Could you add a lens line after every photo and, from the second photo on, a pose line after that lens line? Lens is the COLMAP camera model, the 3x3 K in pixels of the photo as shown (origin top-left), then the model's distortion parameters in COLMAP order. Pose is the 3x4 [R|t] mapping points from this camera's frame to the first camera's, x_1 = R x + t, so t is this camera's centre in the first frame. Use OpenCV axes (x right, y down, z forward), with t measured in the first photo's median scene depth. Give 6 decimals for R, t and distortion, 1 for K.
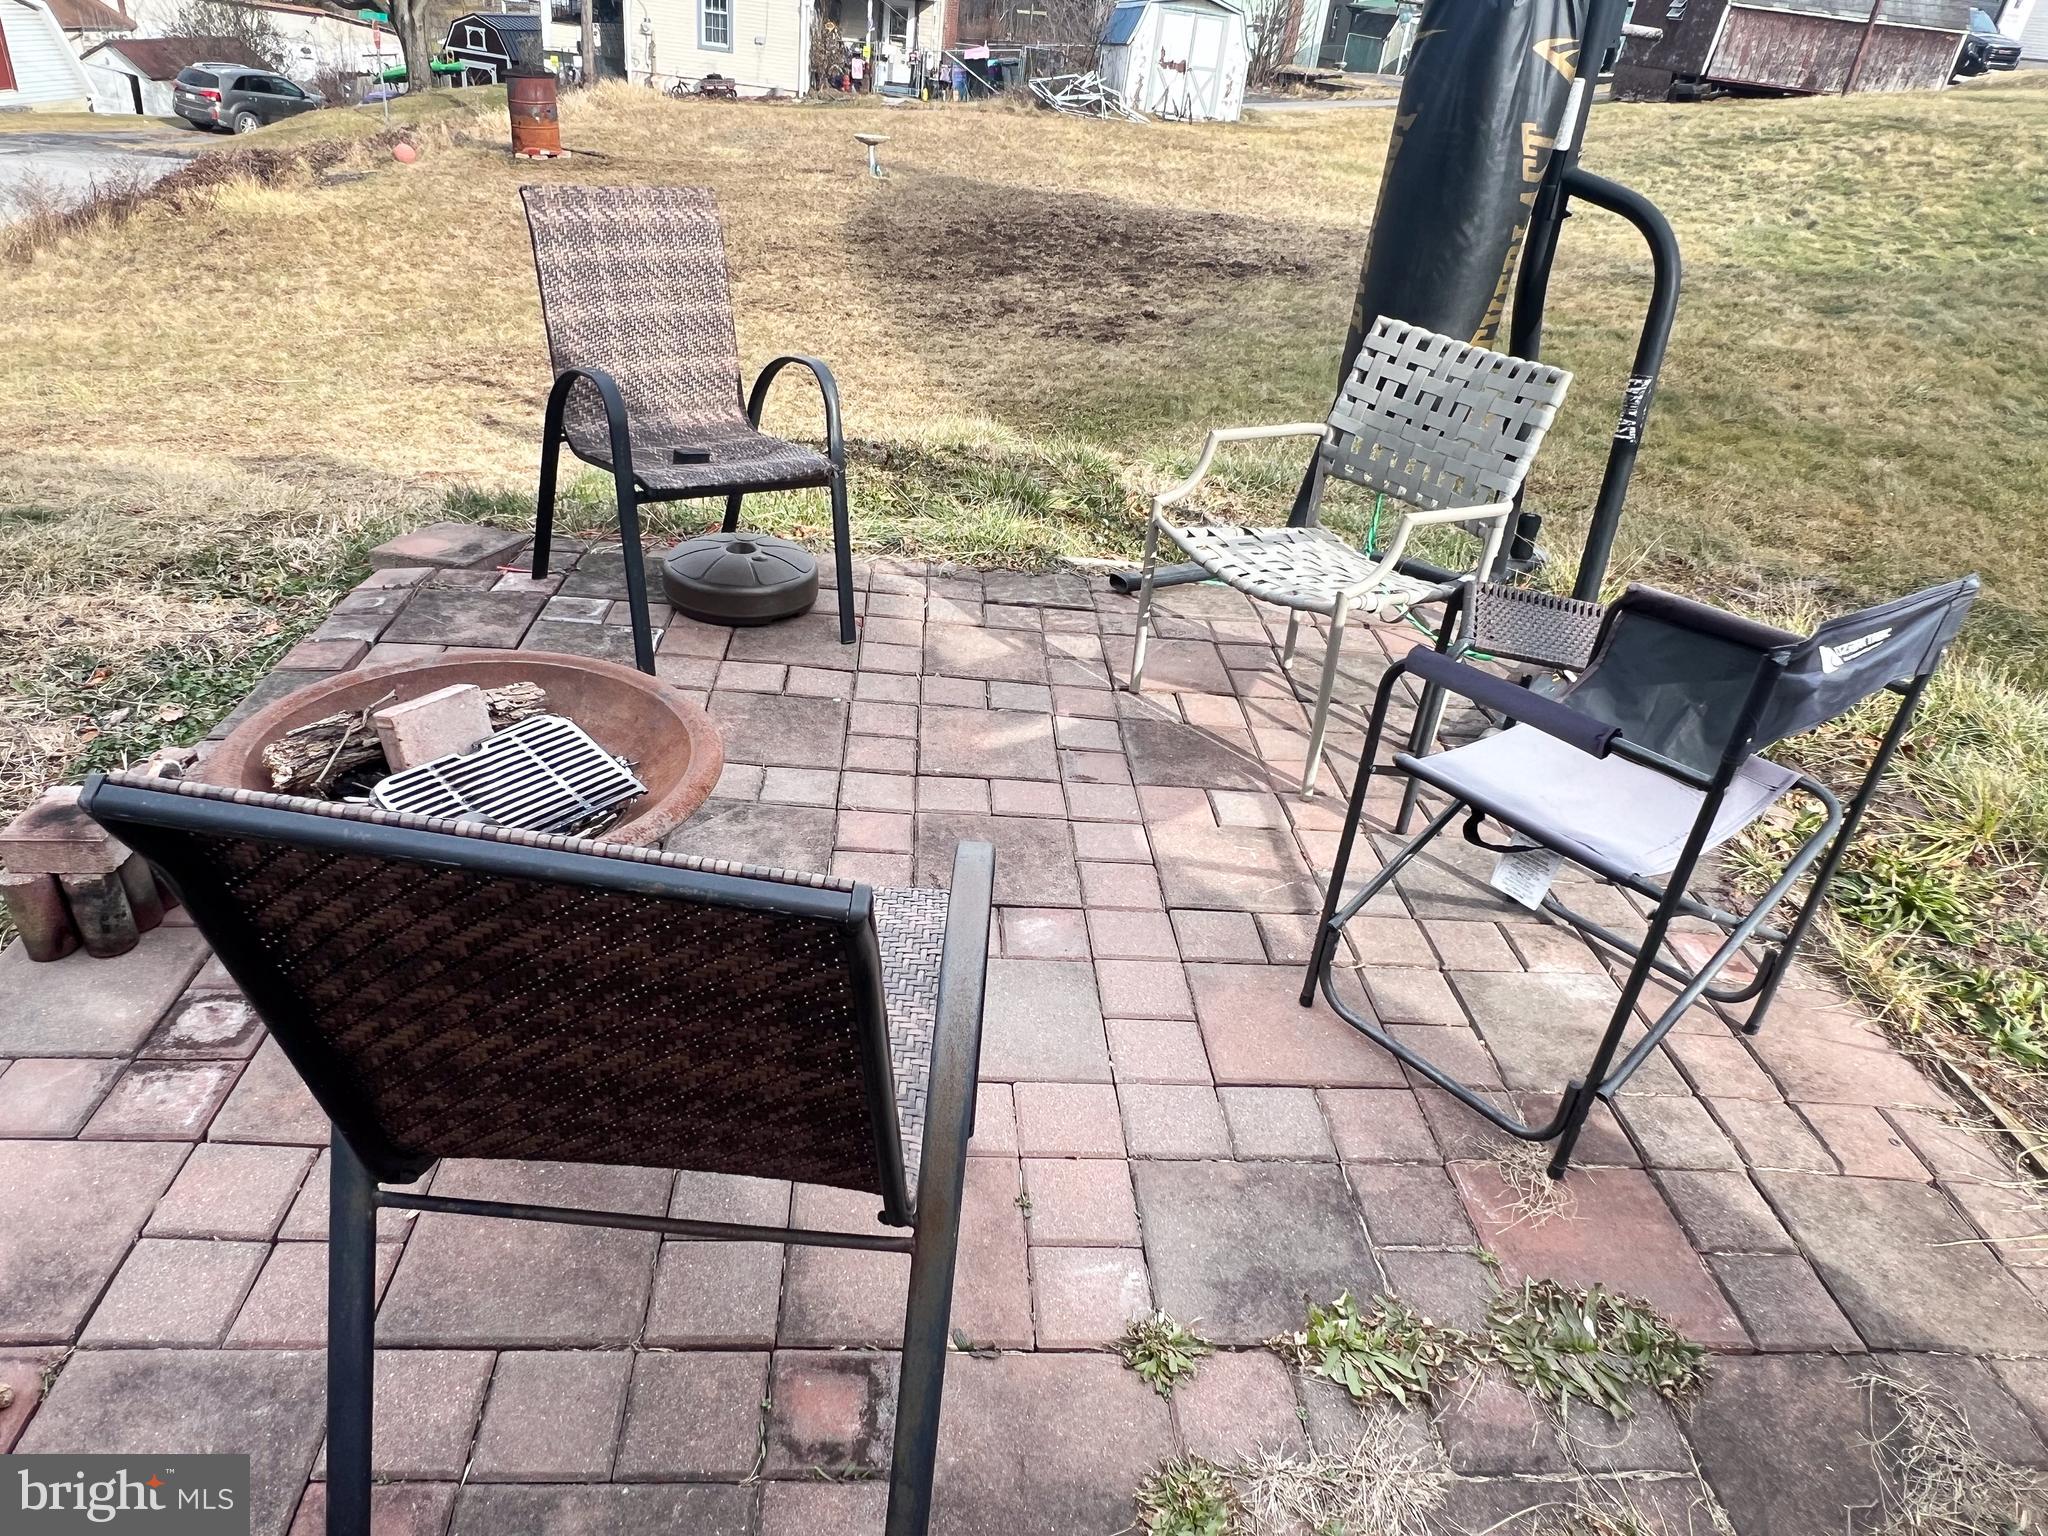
lens RADIAL K [[1344.8, 0, 1022.1], [0, 1344.8, 778.9], [0, 0, 1]] dist [-0.000330, -0.002803]
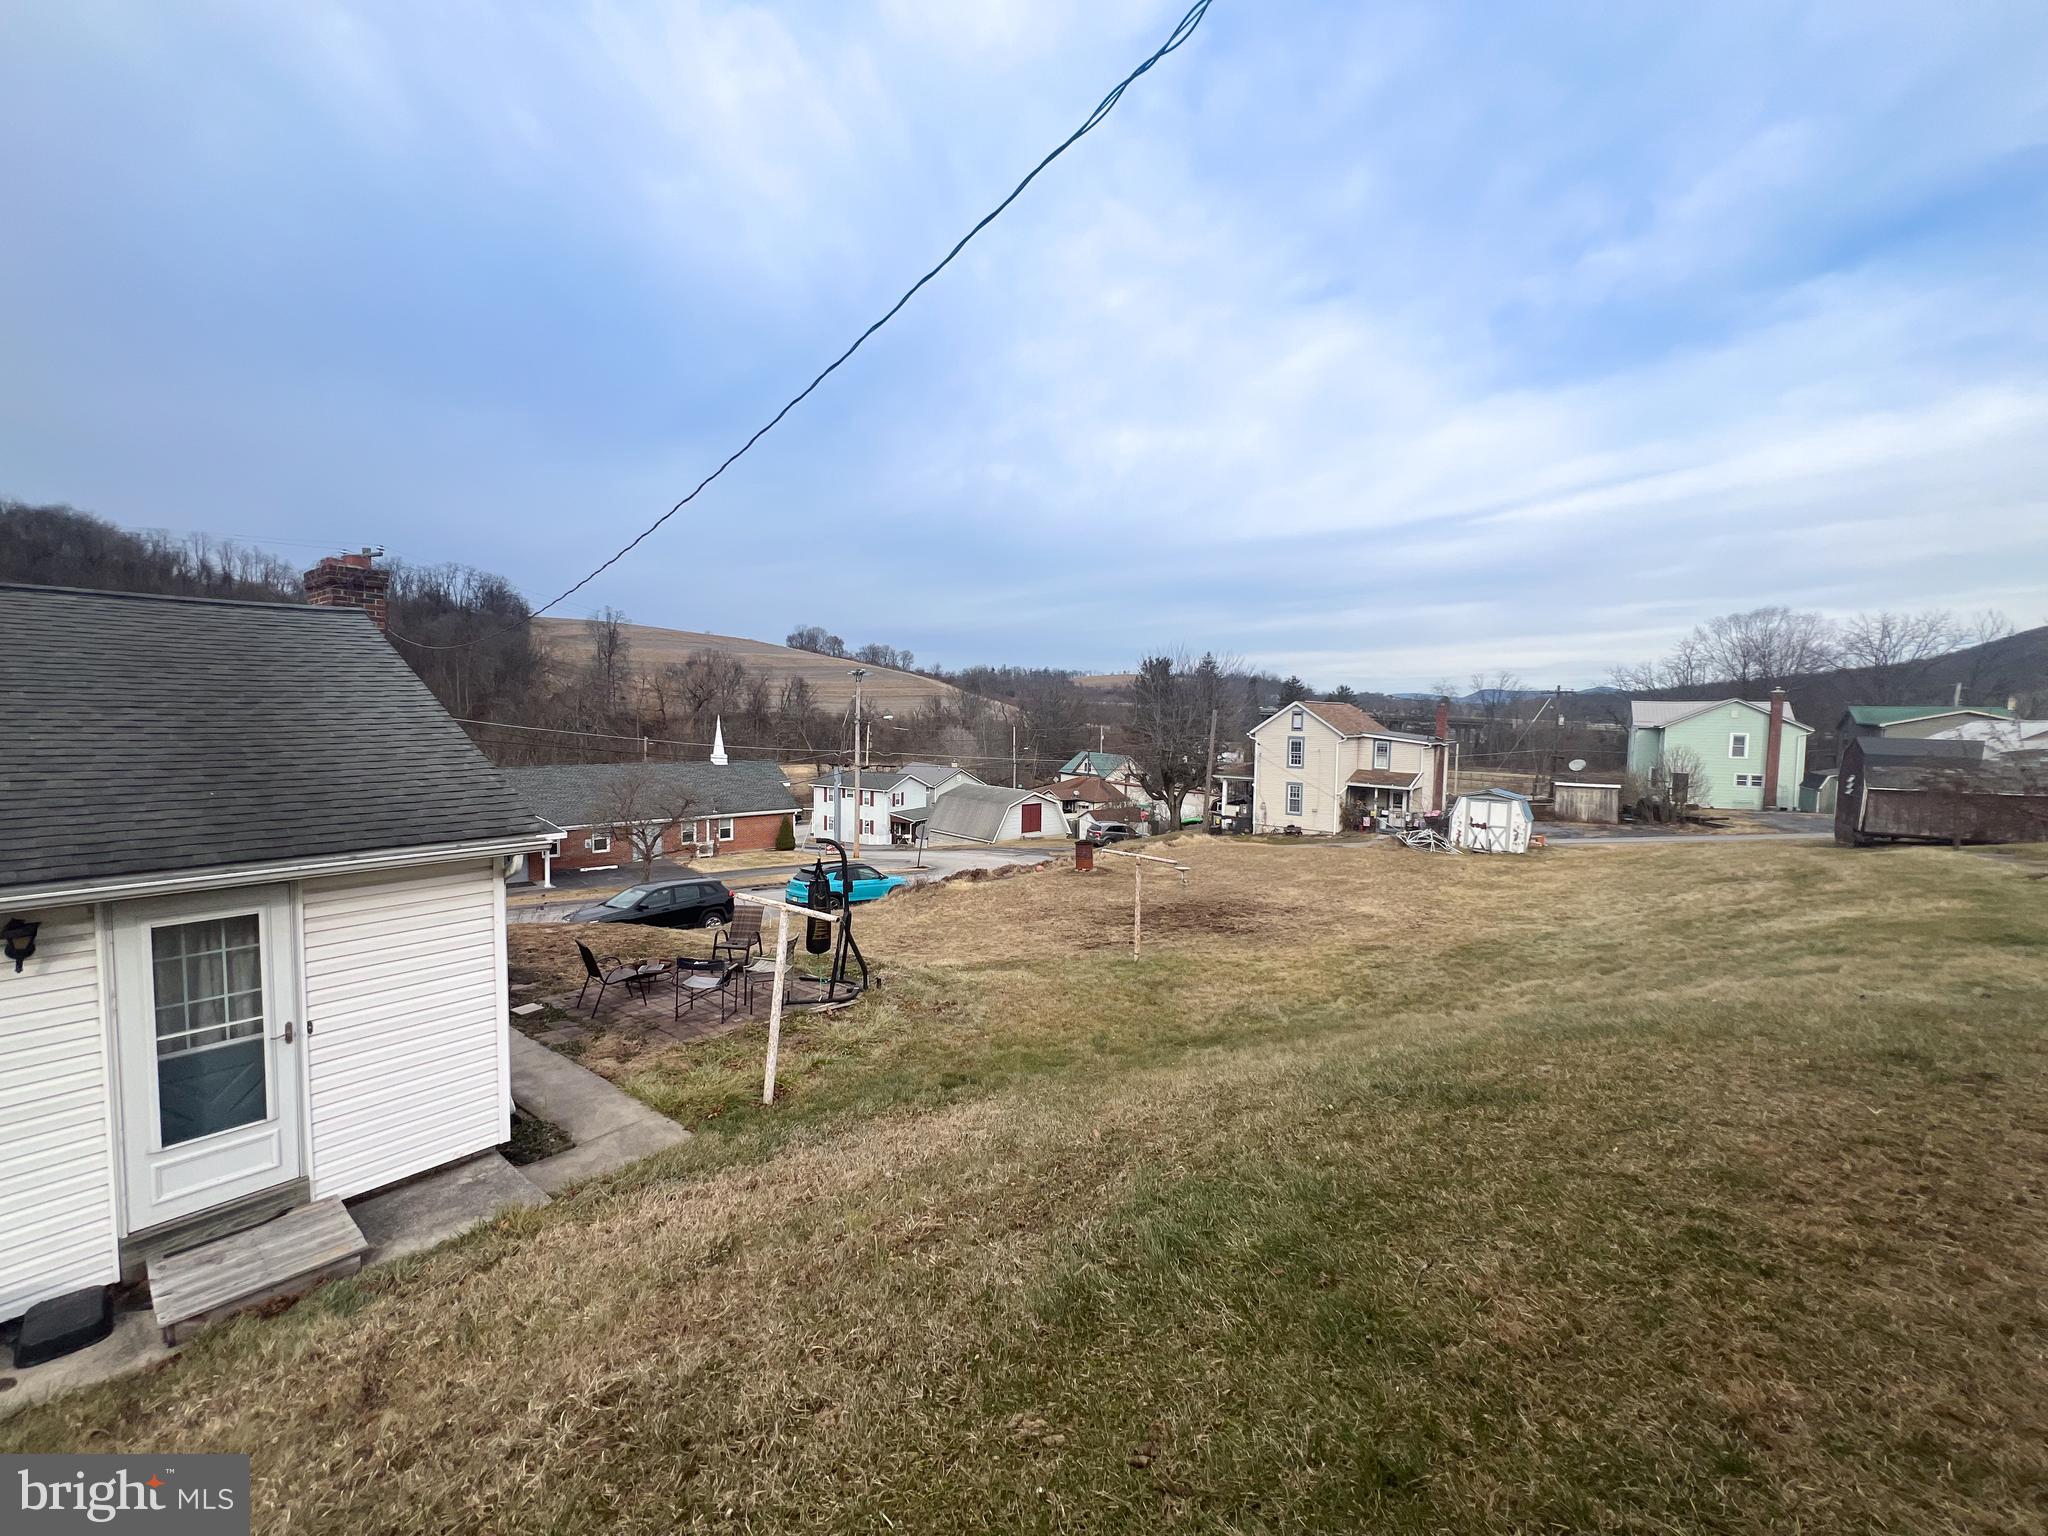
lens RADIAL K [[820.3, 0, 1023.5], [0, 820.3, 767.3], [0, 0, 1]] dist [-0.003407, 0.000325]
pose [[0.745943, -0.054430, -0.663782, 0.398212], [-0.286629, 0.873398, -0.393726, 0.021021], [0.601177, 0.483956, 0.635903, -0.129280]]
